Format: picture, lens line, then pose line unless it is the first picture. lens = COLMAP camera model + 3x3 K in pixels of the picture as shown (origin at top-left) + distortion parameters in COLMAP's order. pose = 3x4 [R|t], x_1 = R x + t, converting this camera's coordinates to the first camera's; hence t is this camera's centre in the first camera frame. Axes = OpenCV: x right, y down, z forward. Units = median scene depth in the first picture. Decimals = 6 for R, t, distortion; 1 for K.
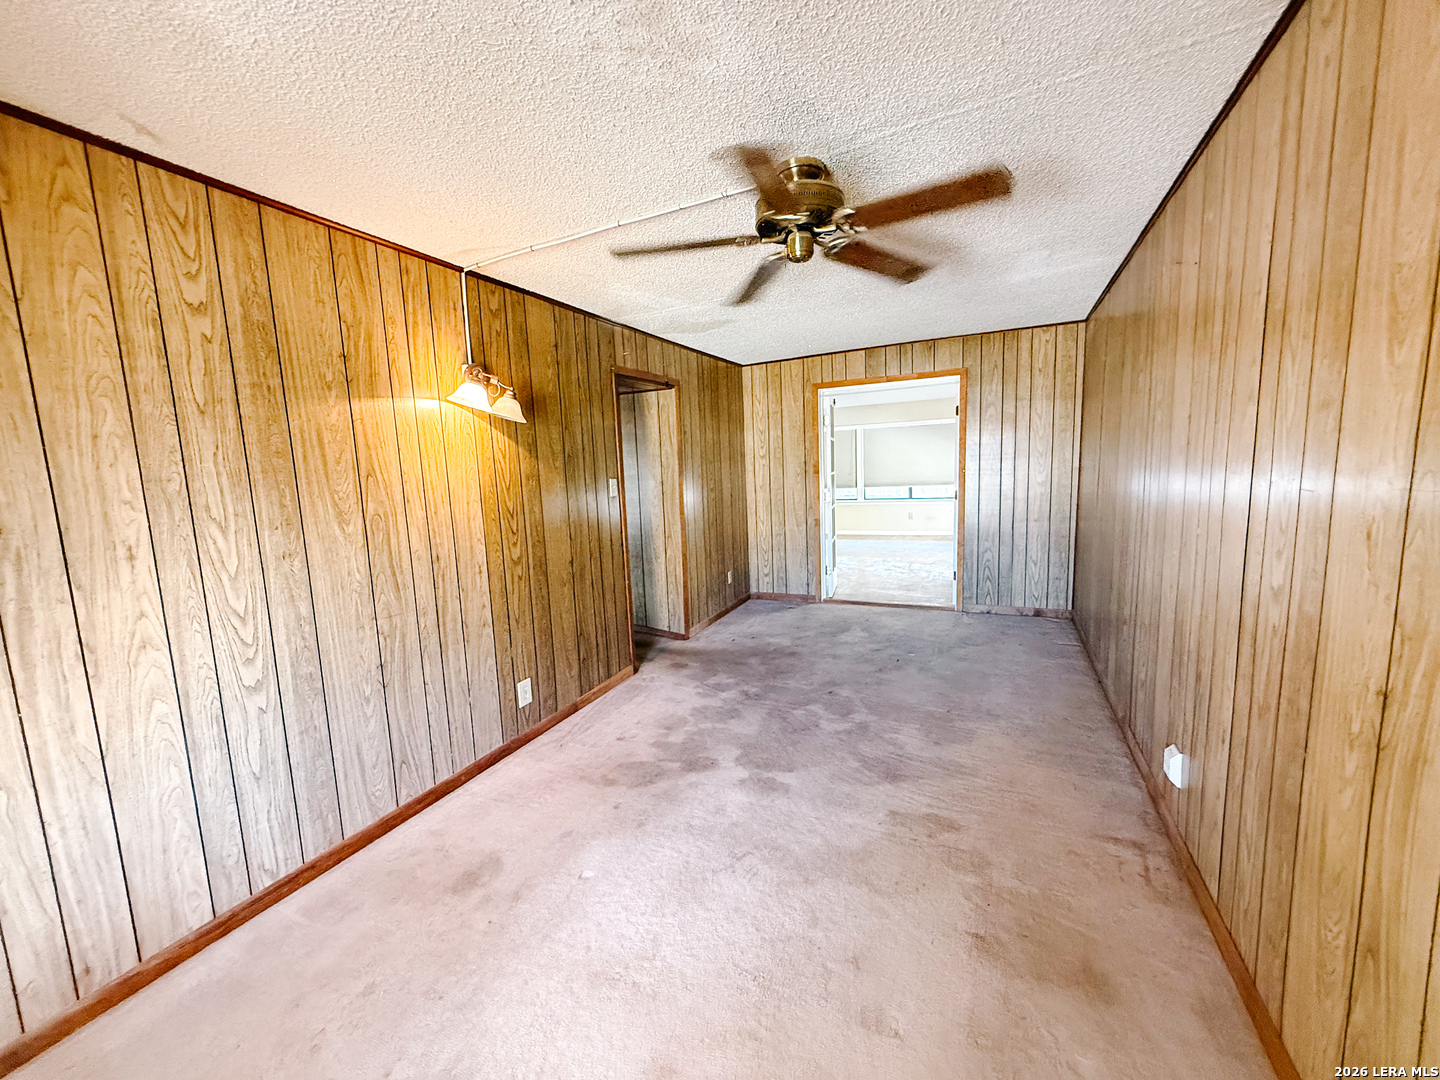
lens RADIAL K [[574.4, 0, 714.5], [0, 574.4, 541.2], [0, 0, 1]] dist [0.000065, 0.000237]
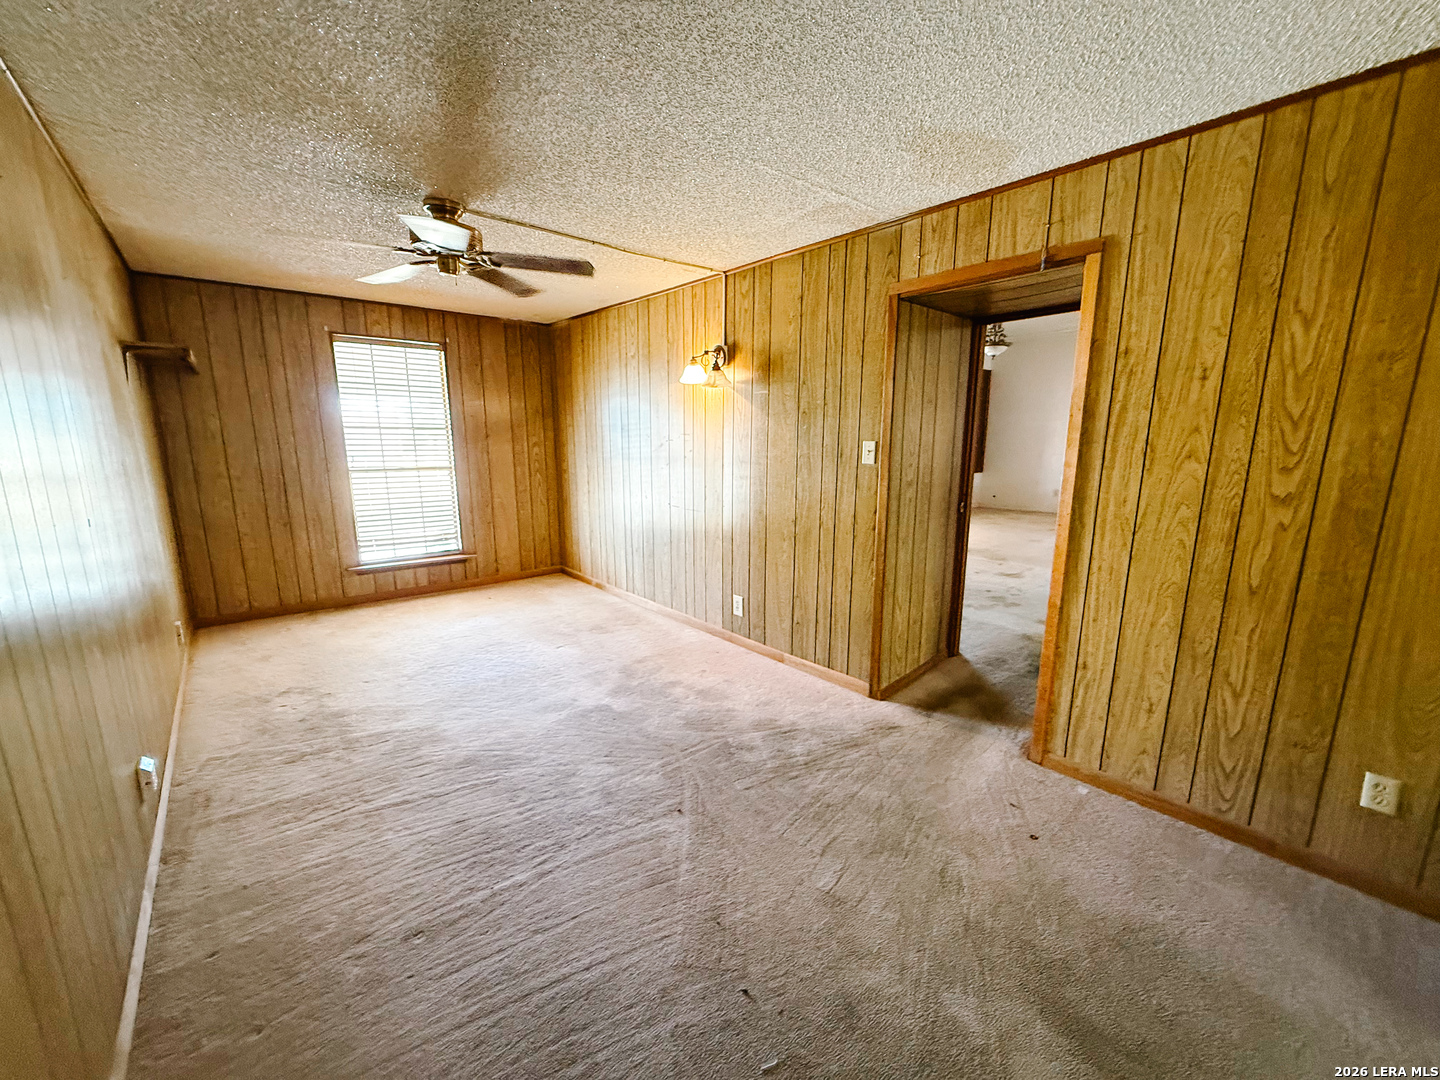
lens RADIAL K [[574.4, 0, 714.5], [0, 574.4, 541.2], [0, 0, 1]] dist [0.000065, 0.000237]
pose [[-0.407882, 0.217771, -0.886684, 0.694028], [-0.103889, 0.953763, 0.282036, -0.196281], [0.907105, 0.207154, -0.366399, 1.243575]]
